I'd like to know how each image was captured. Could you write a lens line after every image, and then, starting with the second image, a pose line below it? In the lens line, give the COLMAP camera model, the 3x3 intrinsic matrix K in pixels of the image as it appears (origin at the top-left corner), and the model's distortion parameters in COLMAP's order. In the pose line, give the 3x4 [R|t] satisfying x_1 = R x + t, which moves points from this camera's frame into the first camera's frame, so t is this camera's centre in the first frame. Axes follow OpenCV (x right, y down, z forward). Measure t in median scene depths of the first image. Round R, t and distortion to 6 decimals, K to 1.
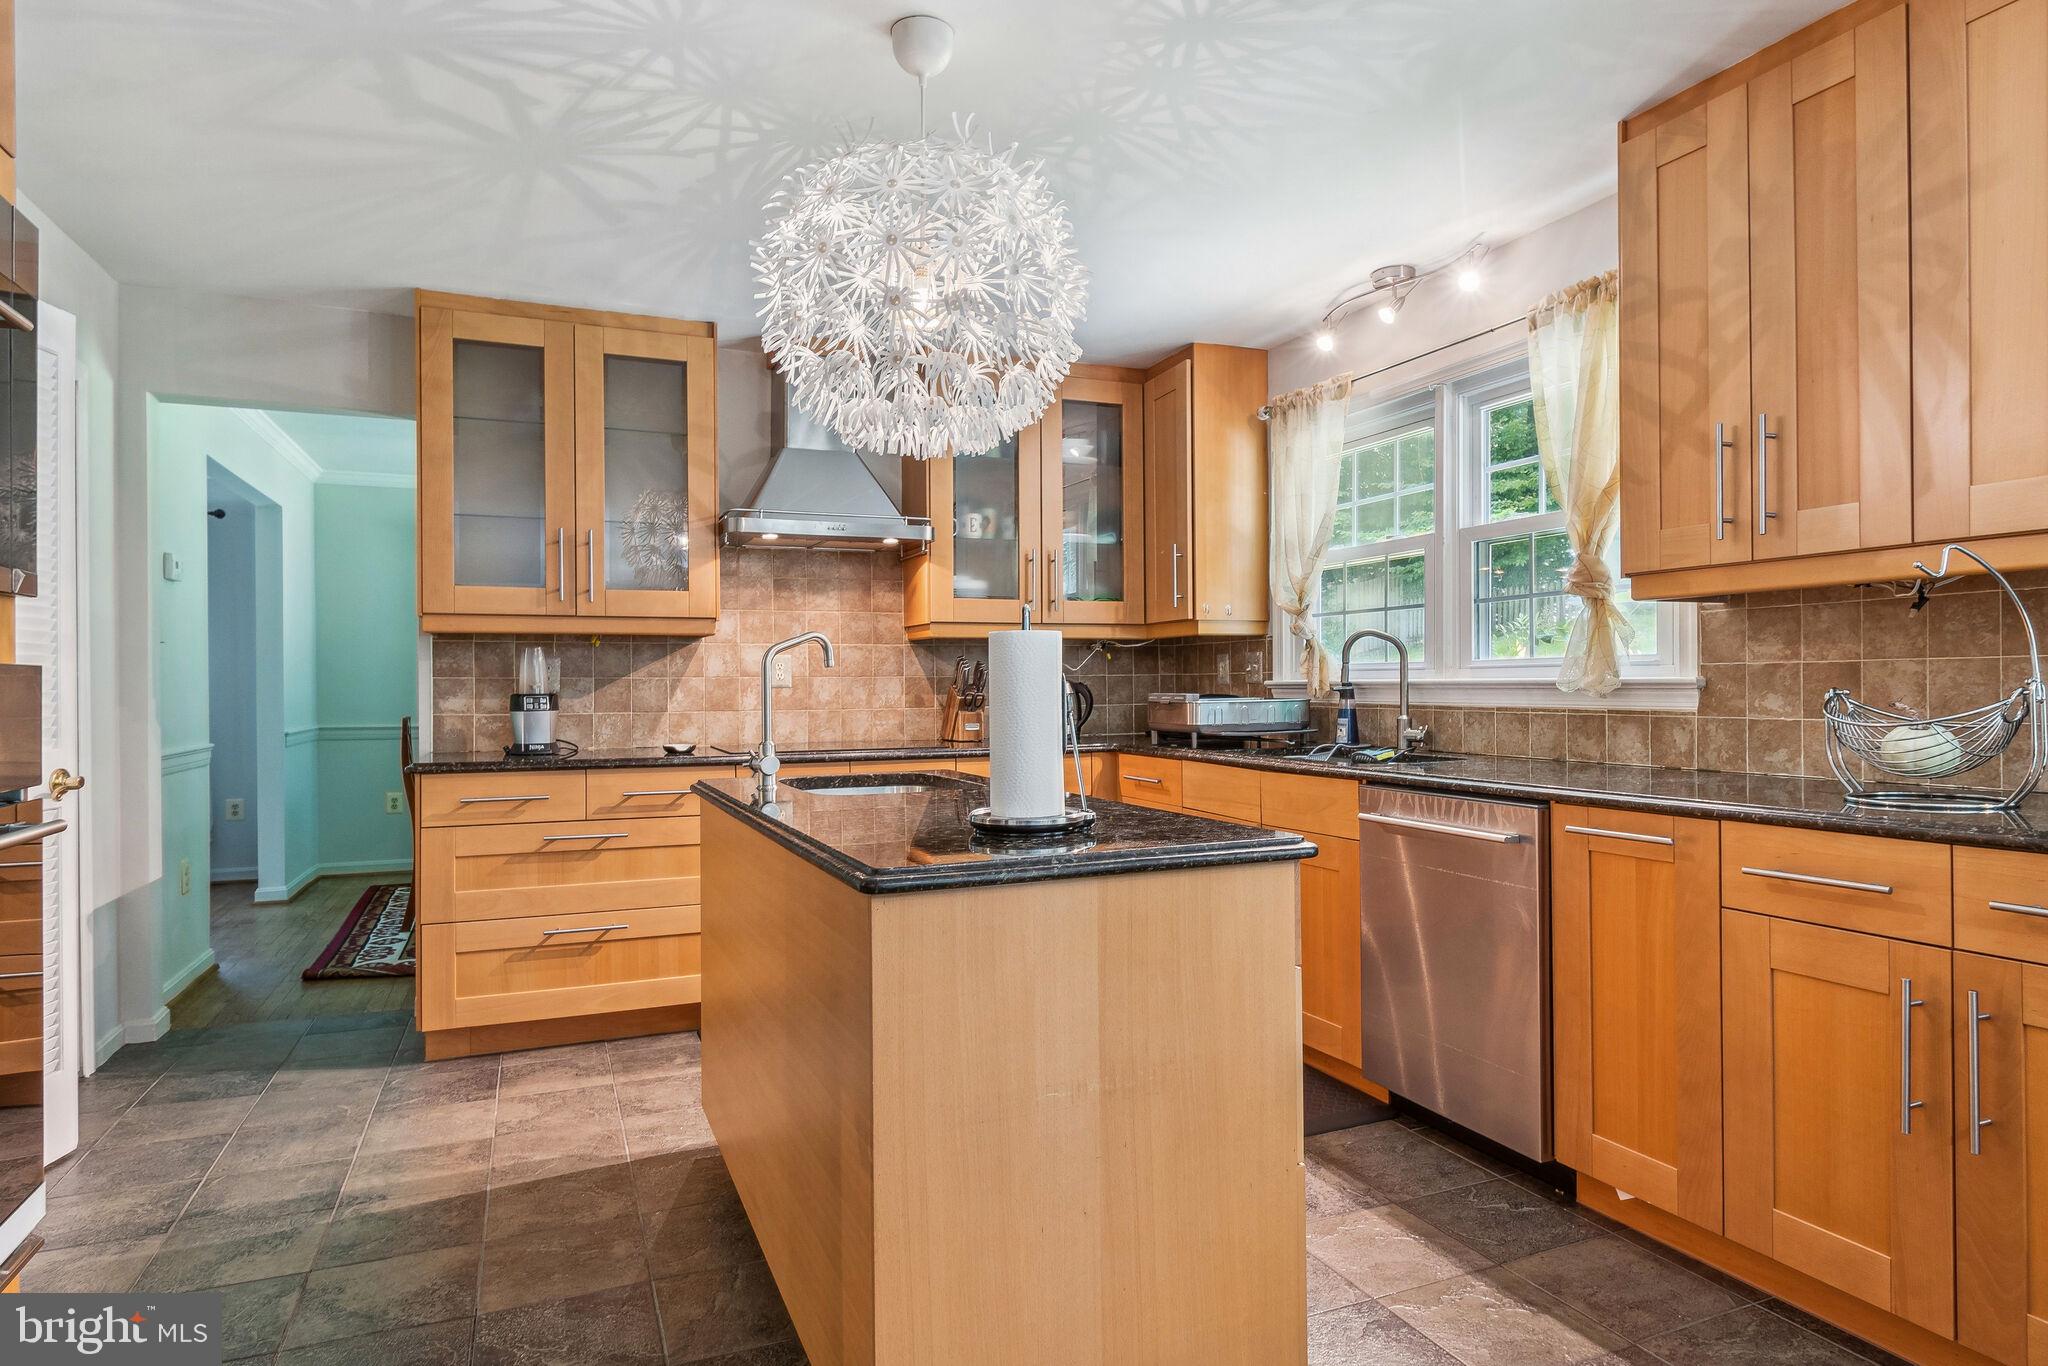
lens RADIAL K [[1179.8, 0, 1024.0], [0, 1179.8, 683.0], [0, 0, 1]] dist [0.001876, 0.000297]
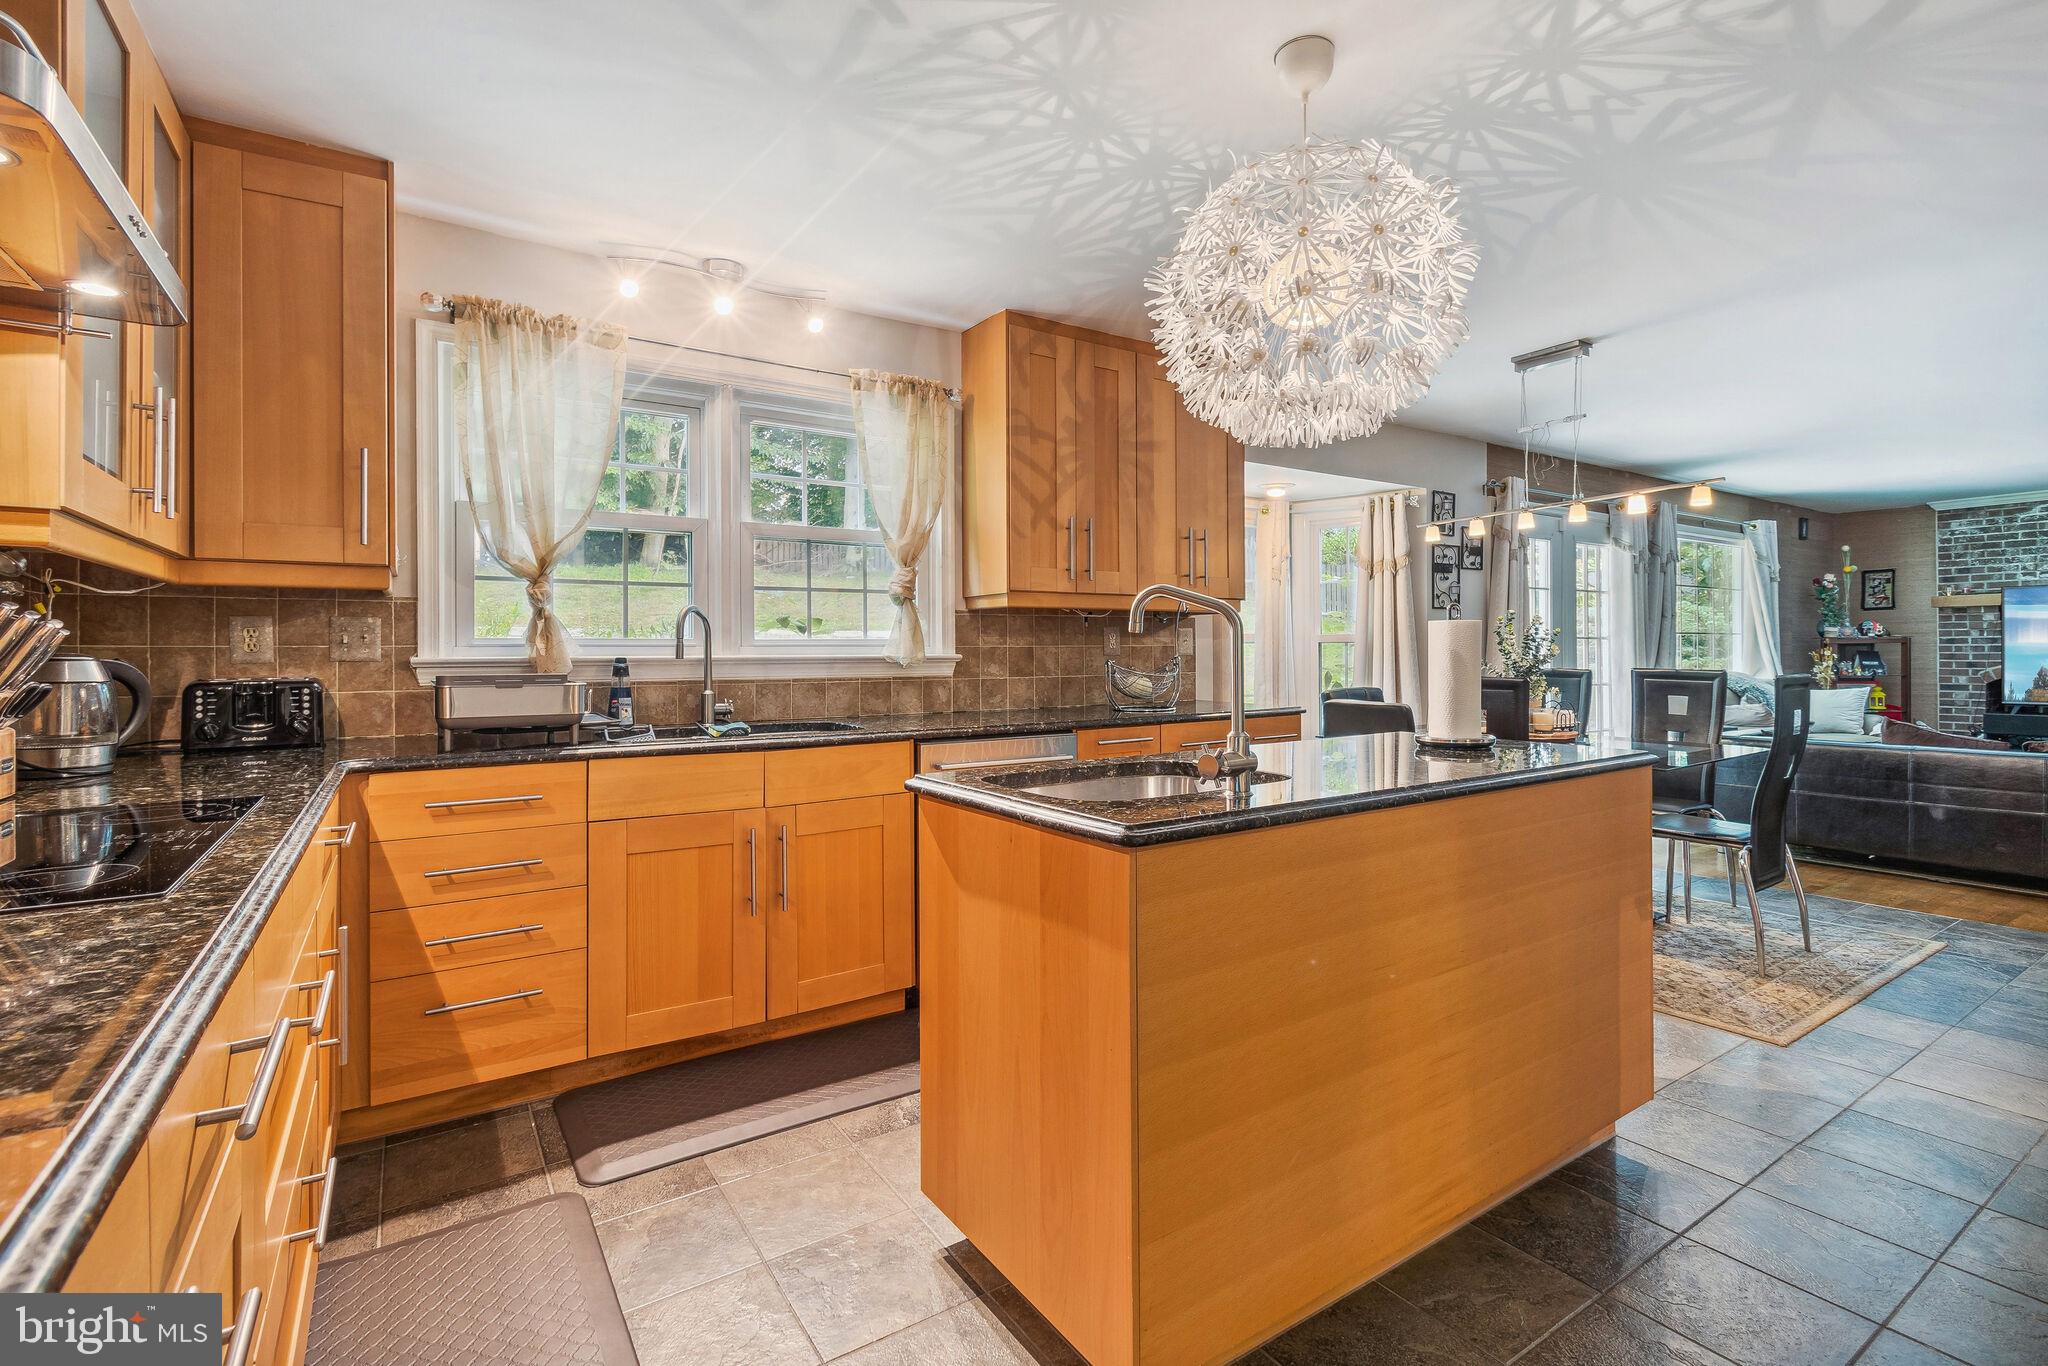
lens RADIAL K [[938.8, 0, 1024.7], [0, 938.8, 653.9], [0, 0, 1]] dist [0.003093, -0.000324]
pose [[-0.190361, 0.009697, 0.981666, -0.495267], [0.007359, 0.999937, -0.008450, 0.003912], [-0.981687, 0.005615, -0.190421, 0.802594]]
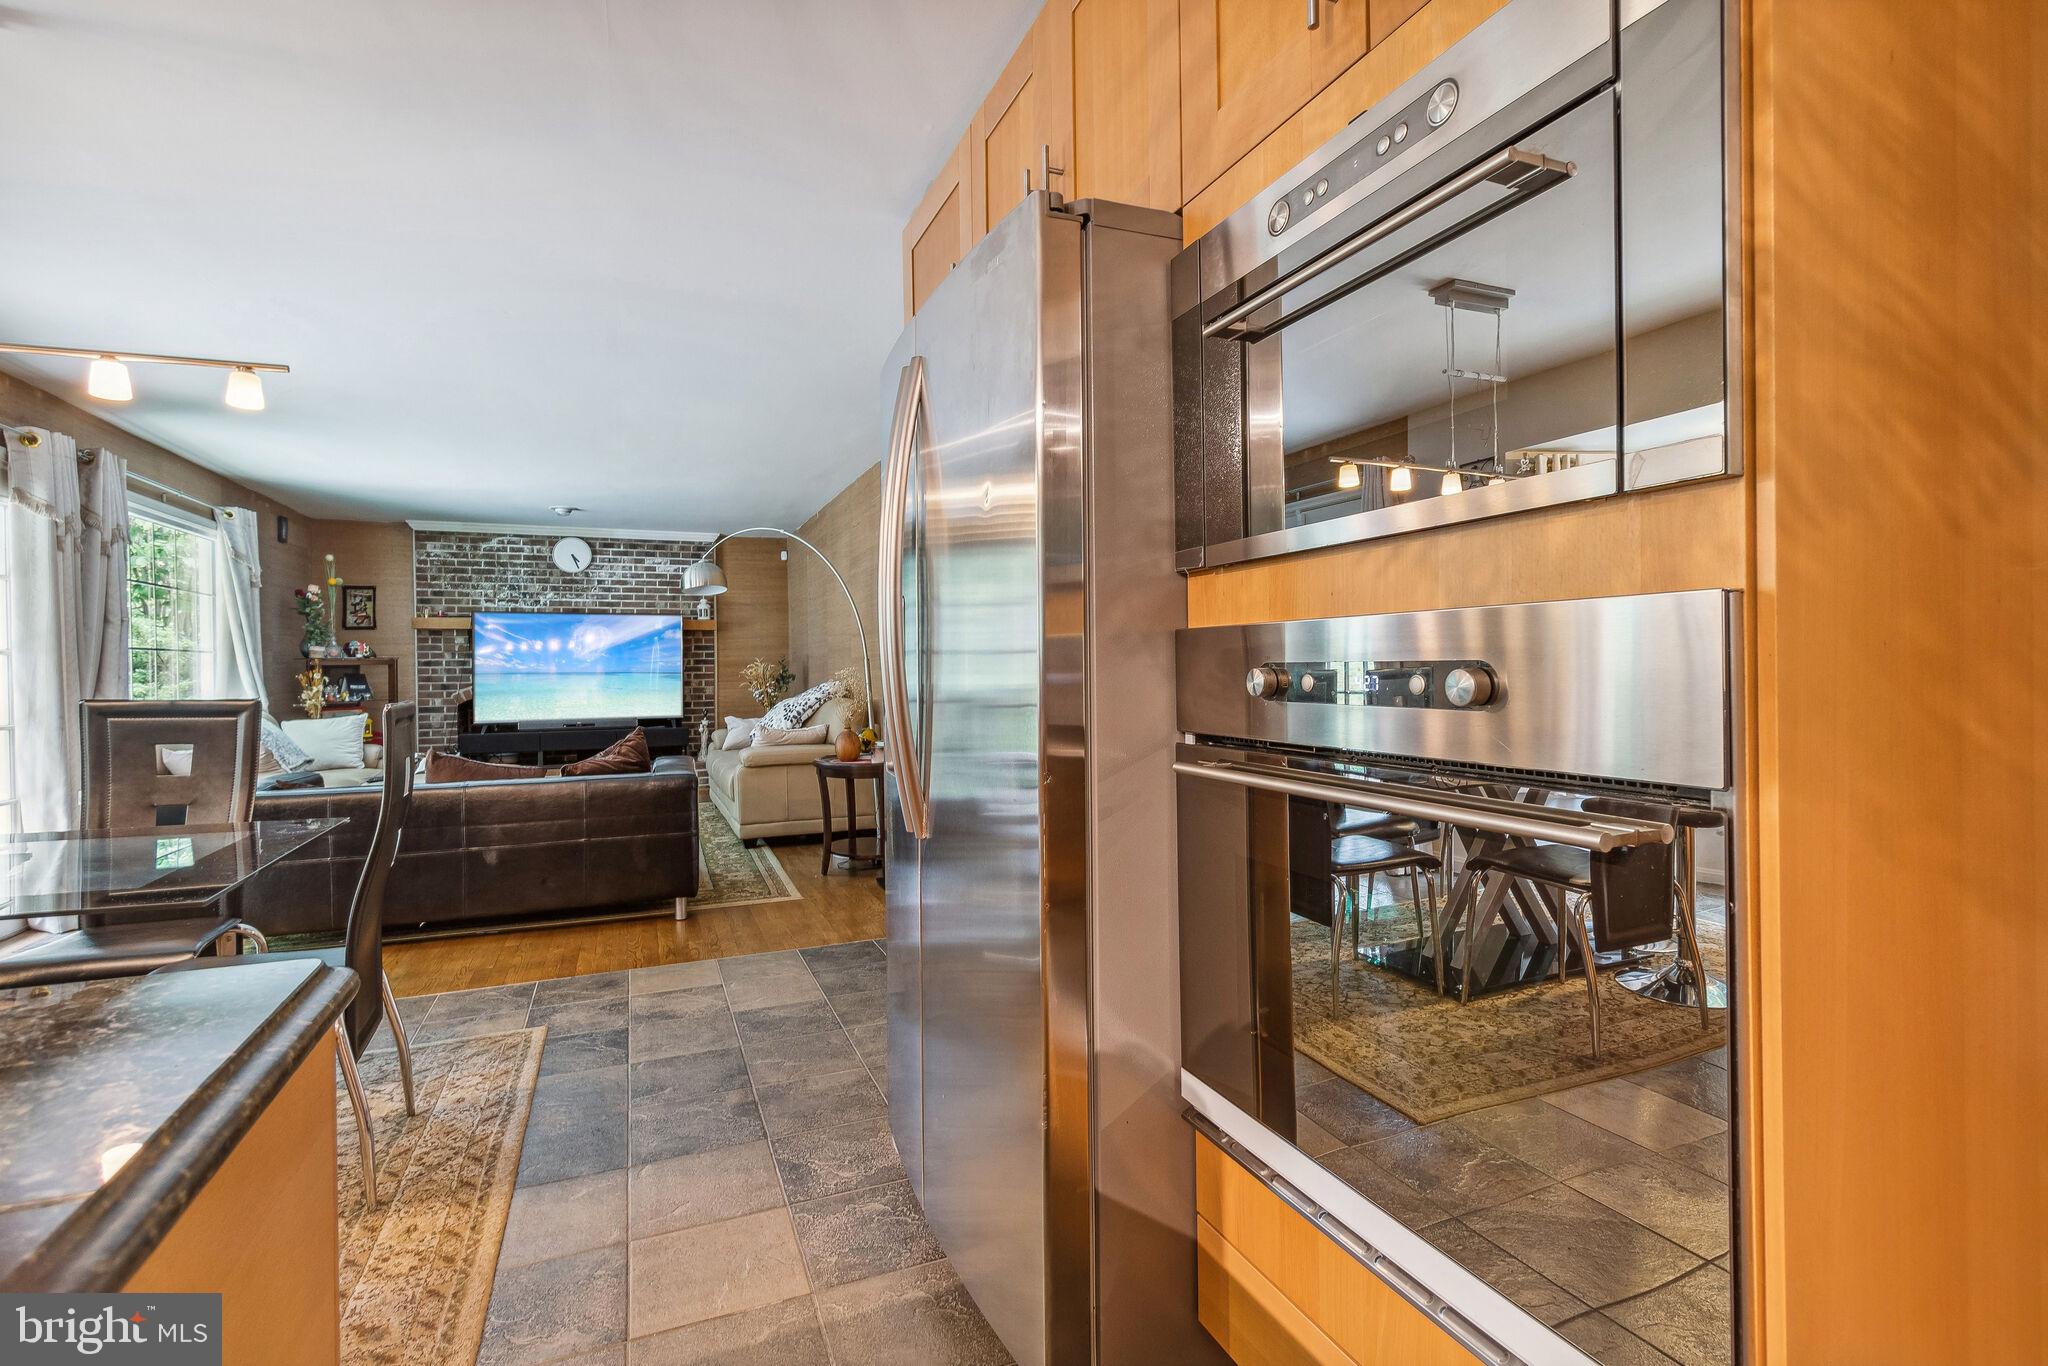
lens RADIAL K [[962.1, 0, 1043.7], [0, 962.1, 671.5], [0, 0, 1]] dist [0.001949, -0.000112]
pose [[-0.999707, 0.019362, -0.014524, -0.173326], [0.019298, 0.999803, 0.004562, 0.006786], [0.014610, 0.004280, -0.999884, 0.535235]]
